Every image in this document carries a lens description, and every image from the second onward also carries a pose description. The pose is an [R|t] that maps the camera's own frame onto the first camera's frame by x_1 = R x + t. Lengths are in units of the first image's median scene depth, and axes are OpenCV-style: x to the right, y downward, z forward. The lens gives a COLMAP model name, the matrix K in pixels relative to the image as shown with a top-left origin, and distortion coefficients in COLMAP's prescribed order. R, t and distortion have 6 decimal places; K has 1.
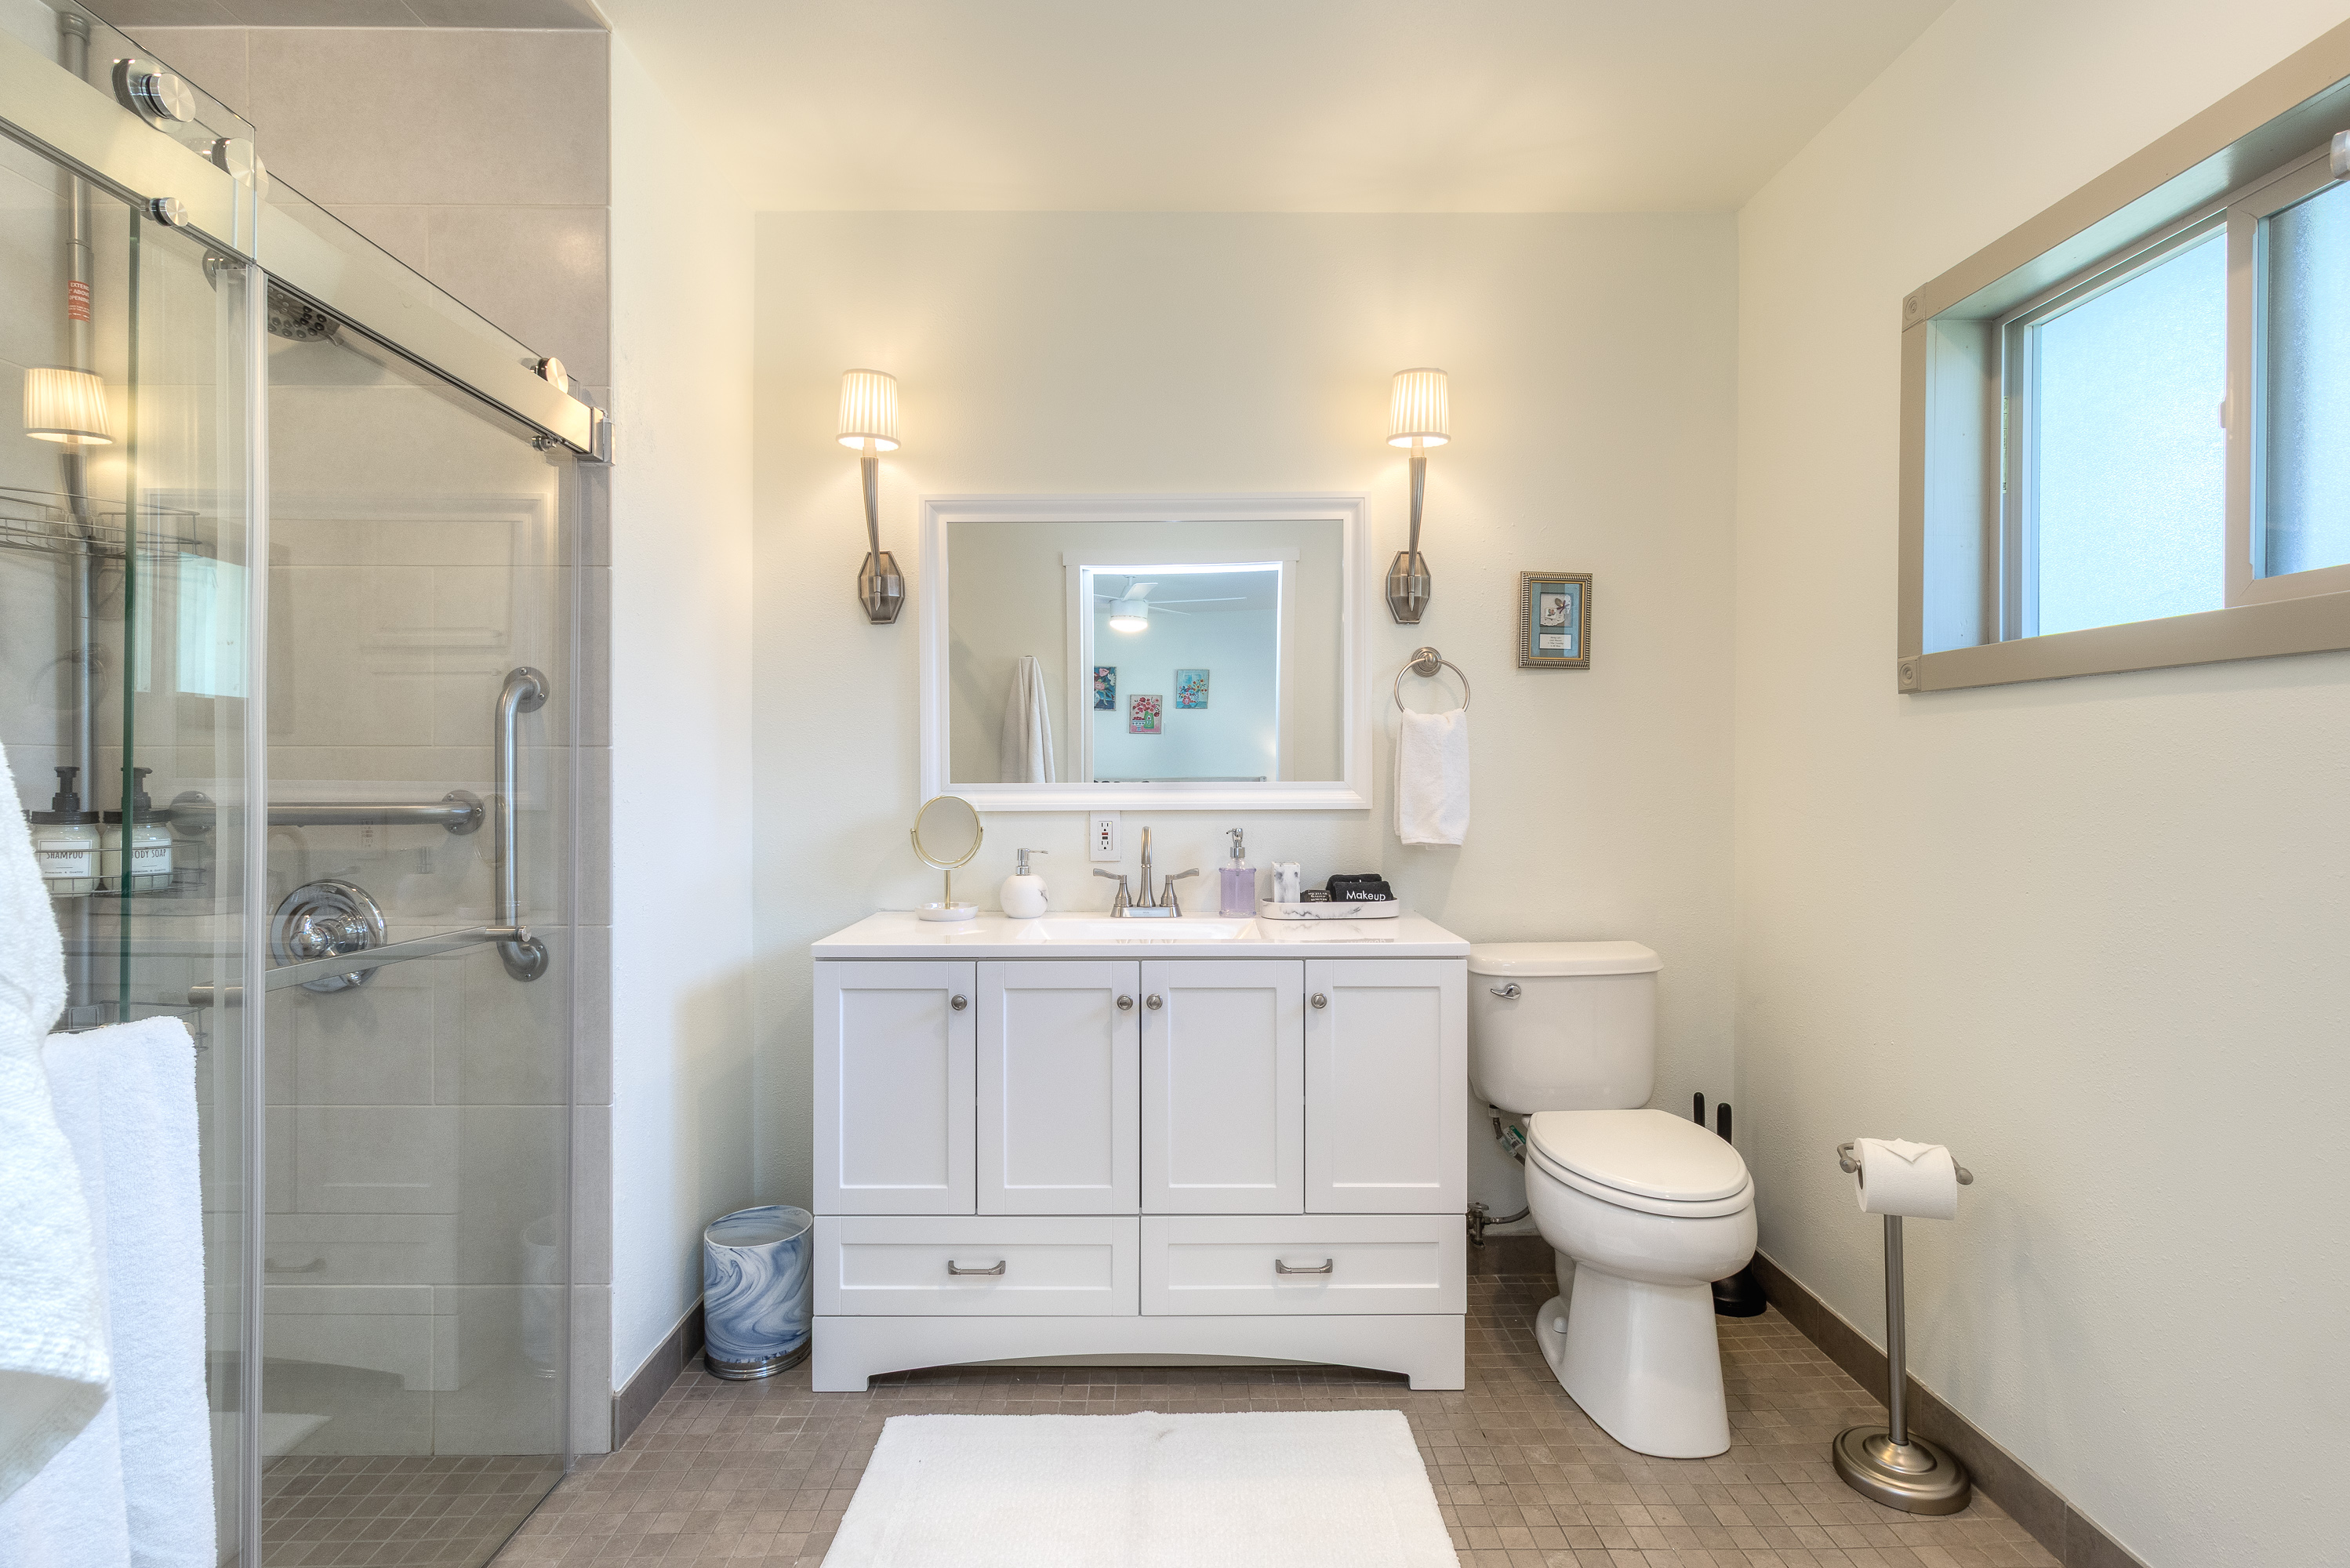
lens RADIAL K [[1100.2, 0, 1190.4], [0, 1100.2, 786.6], [0, 0, 1]] dist [0.001895, -0.000992]
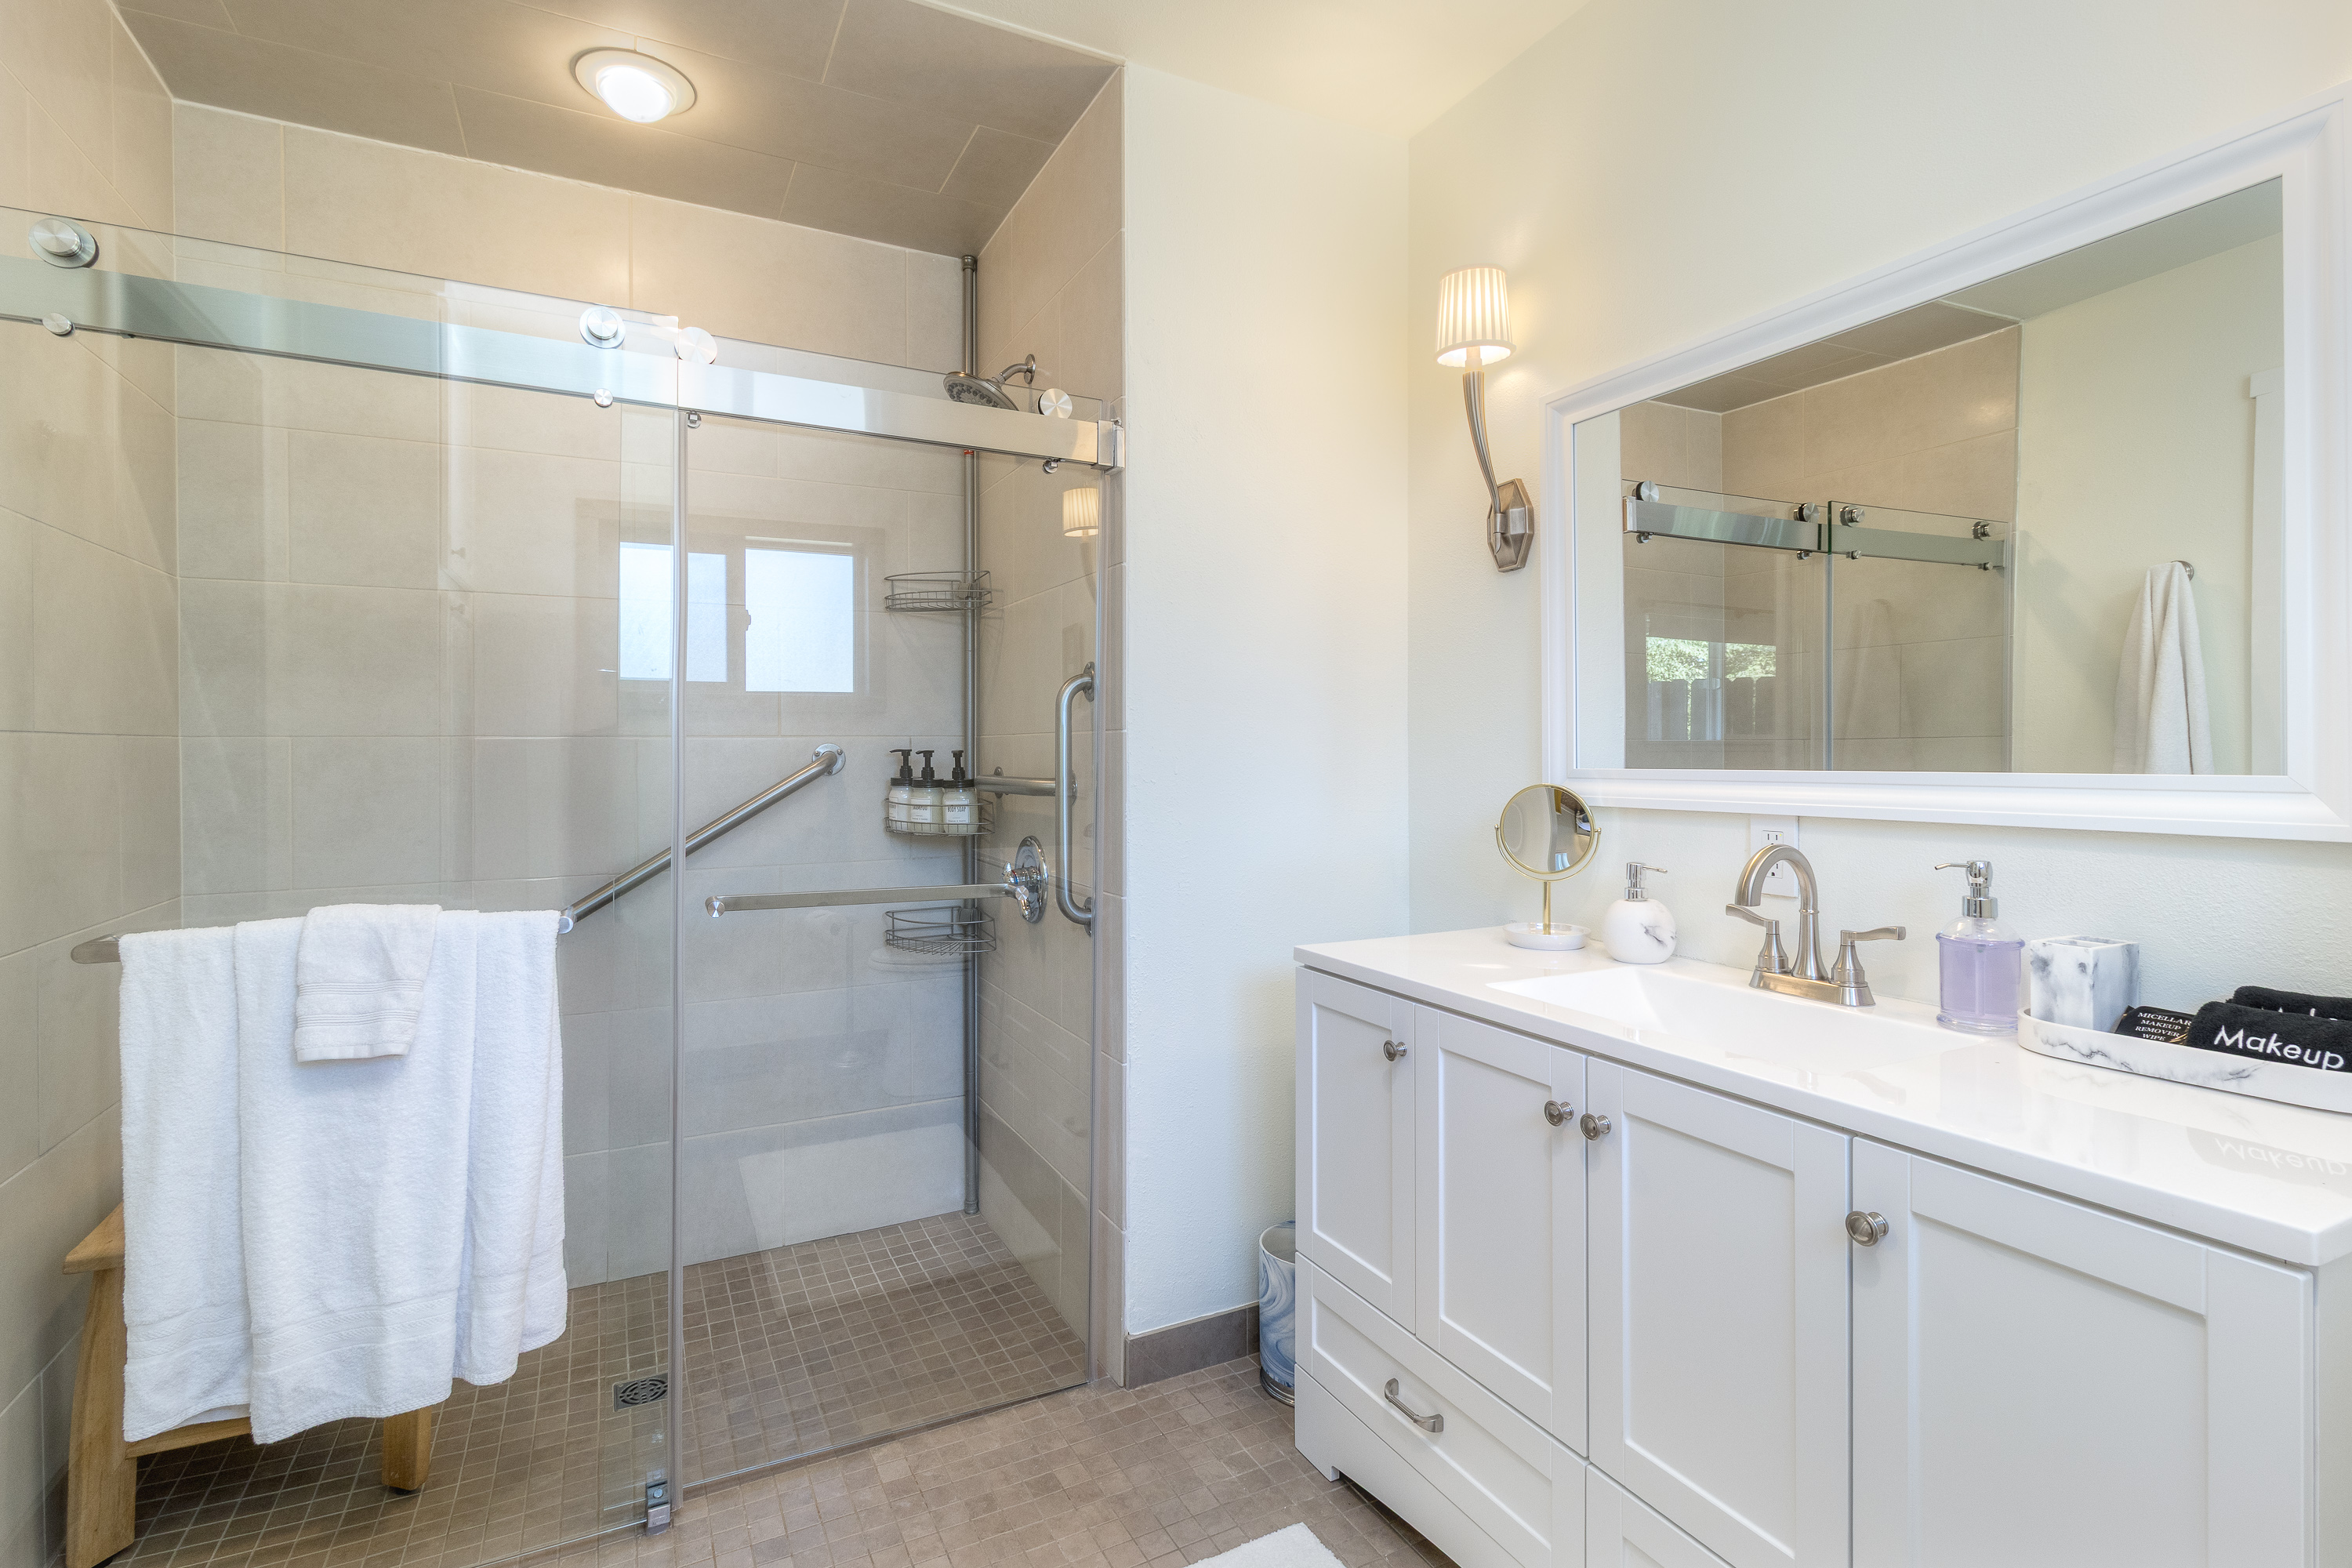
lens RADIAL K [[1101.2, 0, 1178.0], [0, 1101.2, 760.5], [0, 0, 1]] dist [0.001895, -0.000992]
pose [[0.441412, 0.005175, -0.897290, 0.351106], [-0.012596, 0.999921, -0.000430, -0.004828], [0.897216, 0.011492, 0.441442, 0.436395]]
